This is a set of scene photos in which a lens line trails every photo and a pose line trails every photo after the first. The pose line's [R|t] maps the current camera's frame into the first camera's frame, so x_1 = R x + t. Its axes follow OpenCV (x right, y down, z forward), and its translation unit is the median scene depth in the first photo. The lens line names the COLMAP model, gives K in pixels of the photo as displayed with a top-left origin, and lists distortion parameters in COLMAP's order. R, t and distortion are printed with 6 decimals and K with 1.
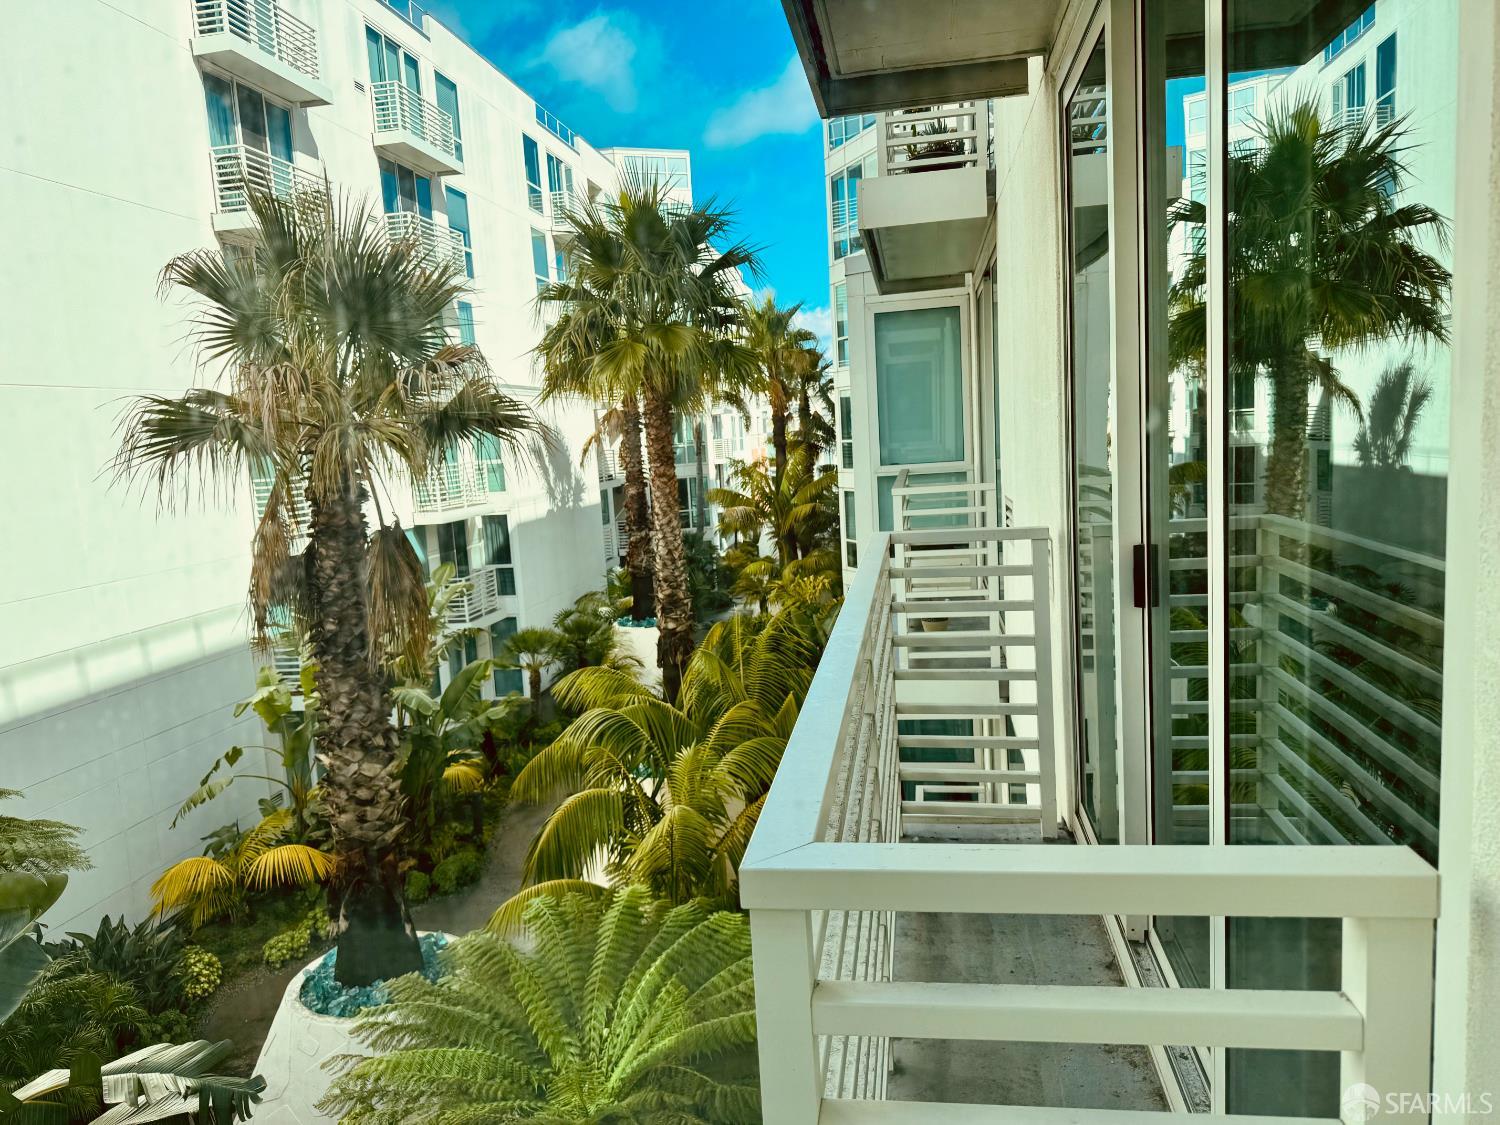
lens RADIAL K [[1065.2, 0, 750.0], [0, 1065.2, 562.5], [0, 0, 1]] dist [0.000972, -0.008900]
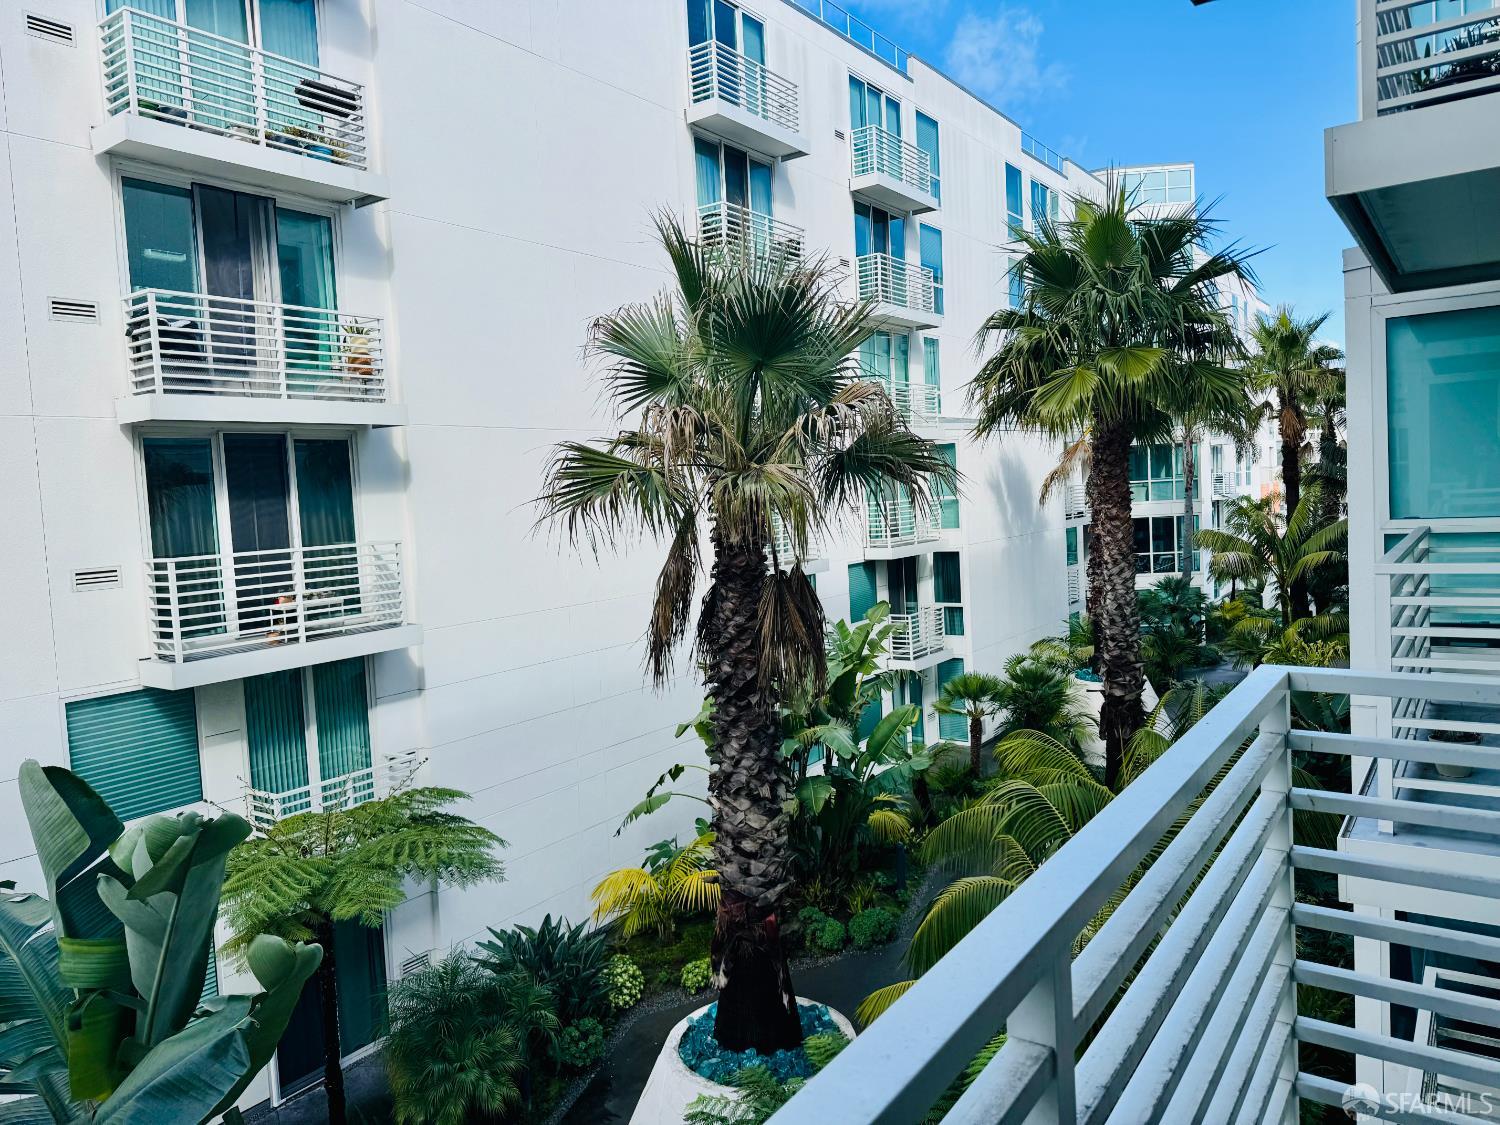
lens RADIAL K [[1031.7, 0, 752.6], [0, 1031.7, 544.0], [0, 0, 1]] dist [0.123043, -0.218288]
pose [[0.894596, 0.034745, -0.445524, 0.034725], [-0.054448, 0.998020, -0.031497, -0.017580], [0.443547, 0.052435, 0.894716, 0.098329]]
